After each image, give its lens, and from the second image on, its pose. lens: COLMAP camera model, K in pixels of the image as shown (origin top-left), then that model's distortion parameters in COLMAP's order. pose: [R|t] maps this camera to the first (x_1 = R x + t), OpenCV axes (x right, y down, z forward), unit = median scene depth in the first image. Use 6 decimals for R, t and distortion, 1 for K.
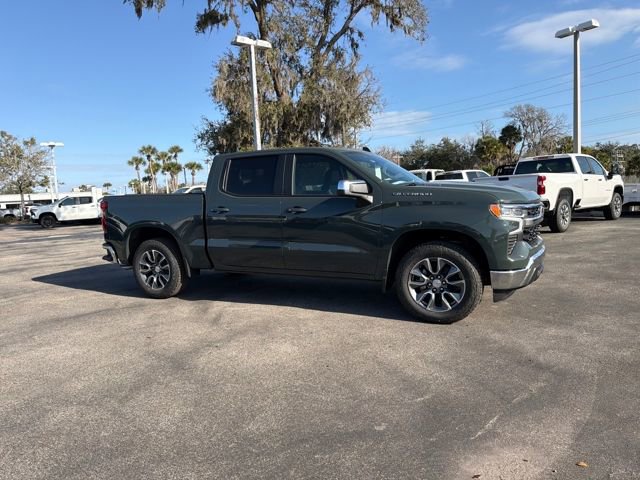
lens RADIAL K [[454.7, 0, 315.3], [0, 454.7, 243.9], [0, 0, 1]] dist [0.037509, -0.043709]
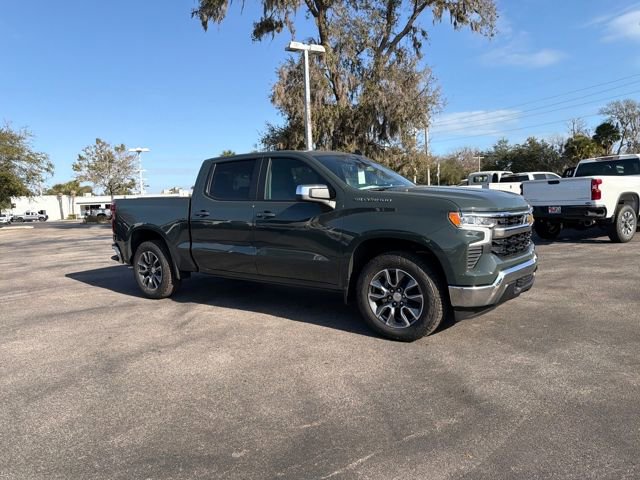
lens RADIAL K [[454.7, 0, 316.8], [0, 454.7, 236.6], [0, 0, 1]] dist [0.037509, -0.043709]
pose [[0.984548, 0.021015, -0.173848, 0.181736], [-0.024615, 0.999524, -0.018574, -0.009671], [0.173375, 0.022566, 0.984597, 0.043889]]
